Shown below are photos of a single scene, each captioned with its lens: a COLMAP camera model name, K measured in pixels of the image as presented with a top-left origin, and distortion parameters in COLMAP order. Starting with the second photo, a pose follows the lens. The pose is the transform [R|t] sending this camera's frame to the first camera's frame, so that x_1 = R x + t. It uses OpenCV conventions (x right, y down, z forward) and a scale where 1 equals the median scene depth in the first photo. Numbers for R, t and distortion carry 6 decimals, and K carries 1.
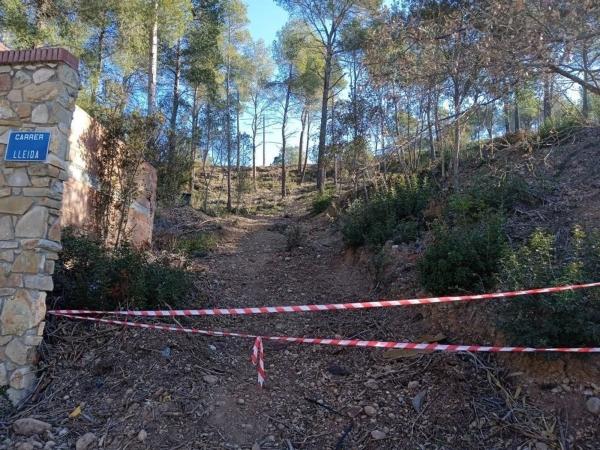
lens RADIAL K [[501.8, 0, 302.6], [0, 501.8, 227.4], [0, 0, 1]] dist [0.112910, -0.175575]
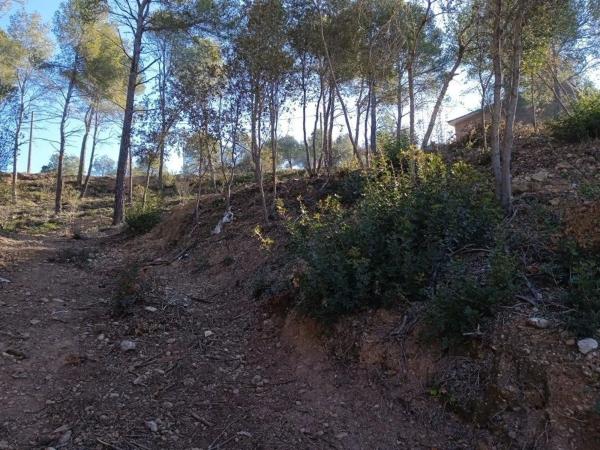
lens RADIAL K [[501.8, 0, 302.6], [0, 501.8, 227.4], [0, 0, 1]] dist [0.112910, -0.175575]
pose [[0.908853, 0.055549, 0.413401, -0.018447], [-0.031819, 0.997438, -0.064073, -0.001206], [-0.415901, 0.045079, 0.908292, 0.150297]]
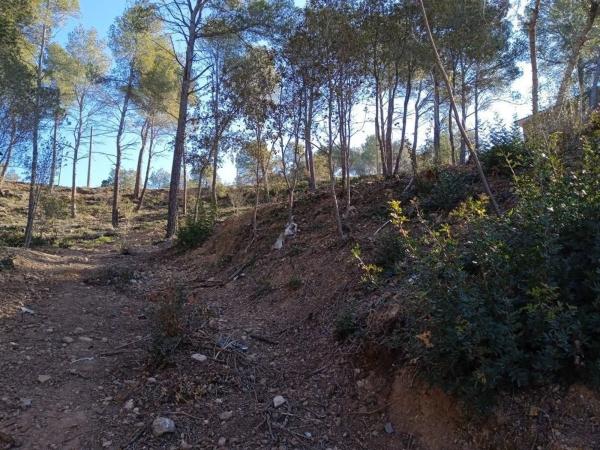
lens RADIAL K [[505.0, 0, 299.9], [0, 505.0, 222.9], [0, 0, 1]] dist [0.125818, -0.194610]
pose [[0.948607, 0.053140, 0.311963, -0.012831], [-0.026600, 0.995701, -0.088726, -0.004175], [-0.315337, 0.075868, 0.945942, 0.183045]]
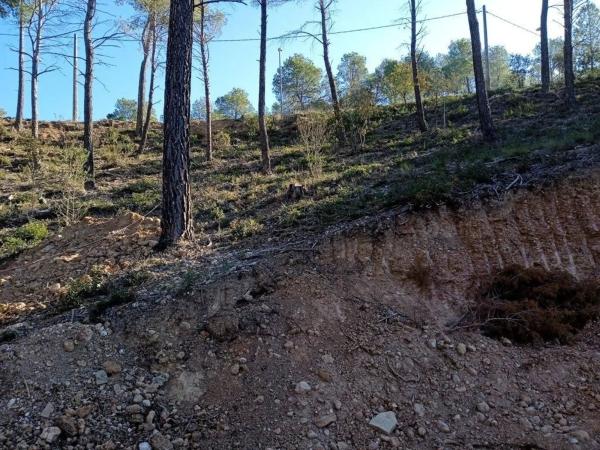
lens RADIAL K [[505.0, 0, 299.9], [0, 505.0, 222.9], [0, 0, 1]] dist [0.125818, -0.194610]
pose [[0.963959, 0.000956, 0.266047, 0.019265], [-0.011559, 0.999200, 0.038290, -0.045961], [-0.265798, -0.039986, 0.963199, 0.517606]]
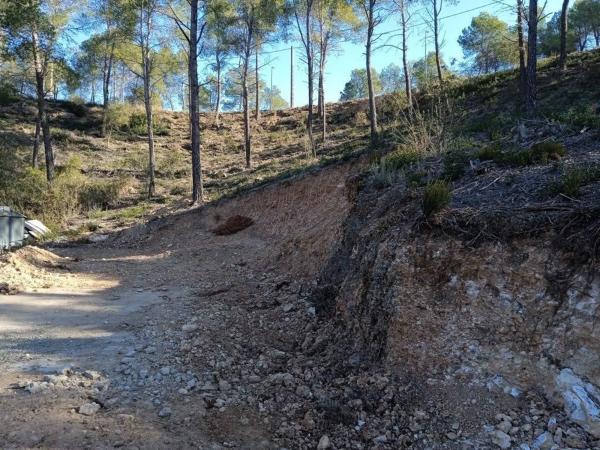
lens RADIAL K [[505.0, 0, 299.9], [0, 505.0, 222.9], [0, 0, 1]] dist [0.125818, -0.194610]
pose [[0.947778, 0.010008, -0.318773, 0.299253], [0.043800, 0.985953, 0.161180, -0.093447], [0.315908, -0.166725, 0.934026, 0.226470]]
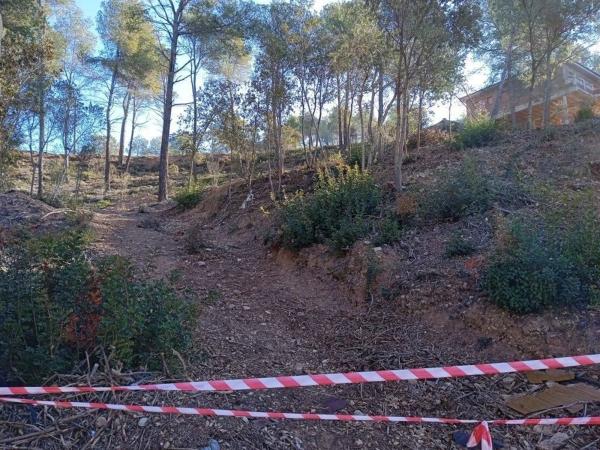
lens RADIAL K [[501.8, 0, 302.6], [0, 501.8, 227.4], [0, 0, 1]] dist [0.112910, -0.175575]
pose [[0.929830, 0.025077, 0.367133, -0.043242], [-0.023753, 0.999685, -0.008124, 0.002358], [-0.367221, -0.001167, 0.930133, 0.054616]]
